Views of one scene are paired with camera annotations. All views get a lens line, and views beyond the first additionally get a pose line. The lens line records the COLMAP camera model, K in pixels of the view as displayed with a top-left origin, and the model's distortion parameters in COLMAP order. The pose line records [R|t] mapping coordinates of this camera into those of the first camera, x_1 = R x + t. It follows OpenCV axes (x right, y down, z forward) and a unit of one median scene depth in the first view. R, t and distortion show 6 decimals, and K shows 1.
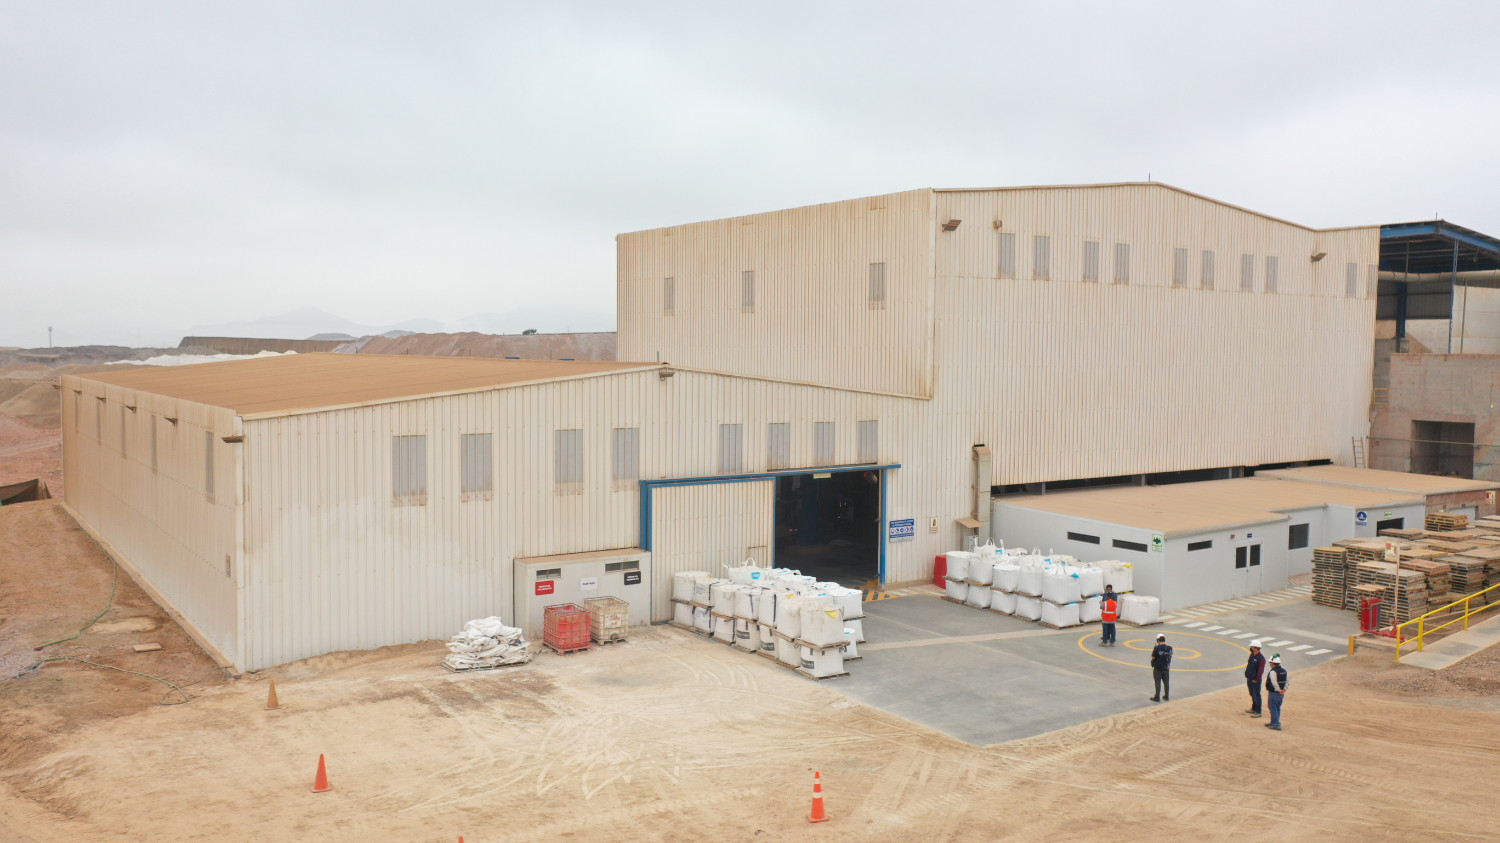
lens RADIAL K [[1212.7, 0, 752.2], [0, 1212.7, 421.2], [0, 0, 1]] dist [0.028964, 0.005177]
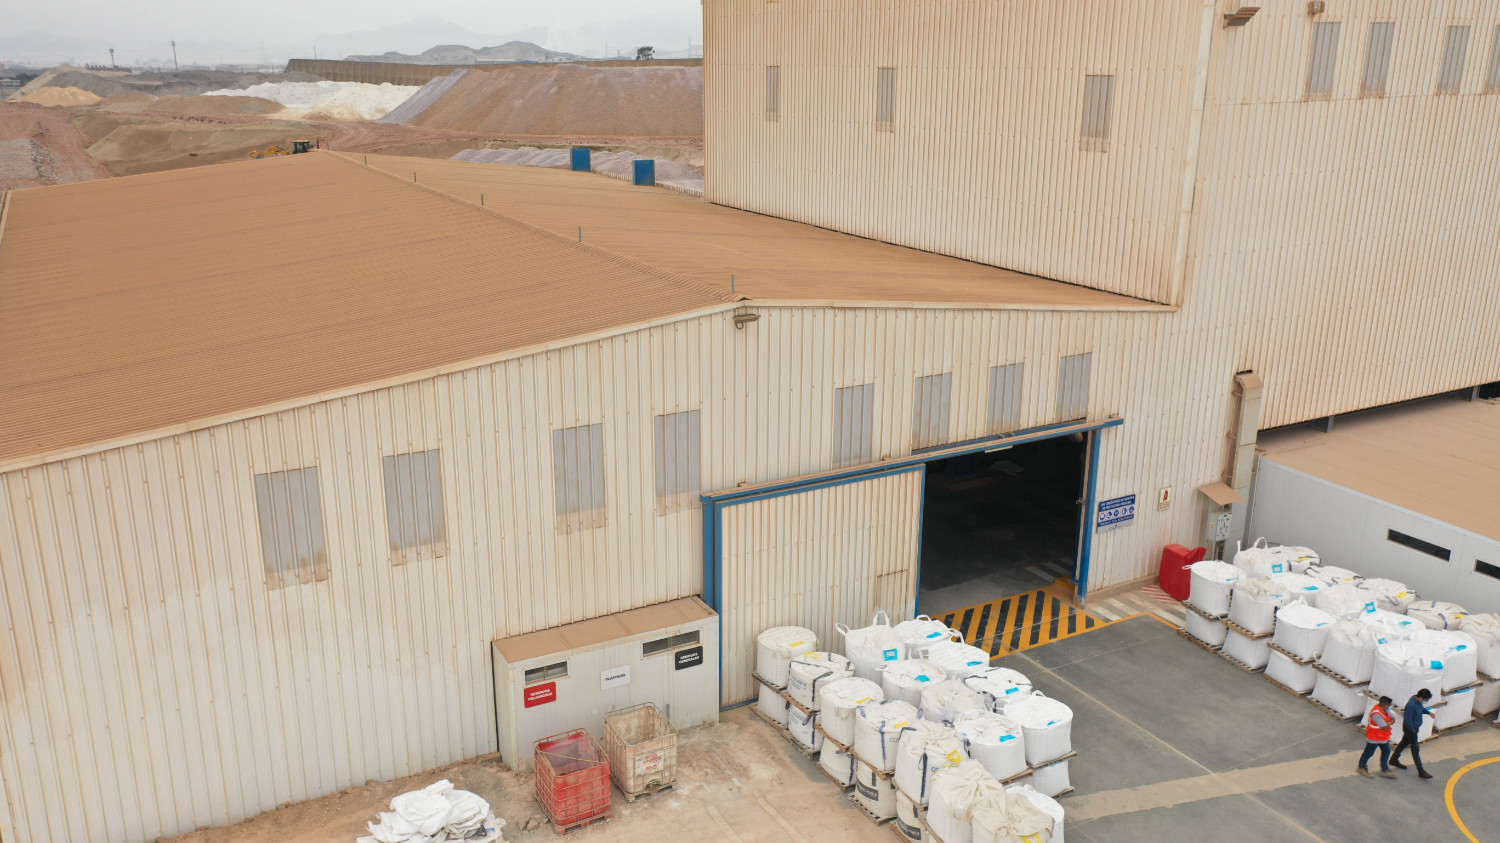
lens RADIAL K [[1212.7, 0, 745.8], [0, 1212.7, 422.8], [0, 0, 1]] dist [0.028964, 0.005177]
pose [[0.994270, 0.025991, -0.103686, -0.008325], [-0.001419, 0.973111, 0.230332, -0.118473], [0.106884, -0.228866, 0.967572, 0.399402]]
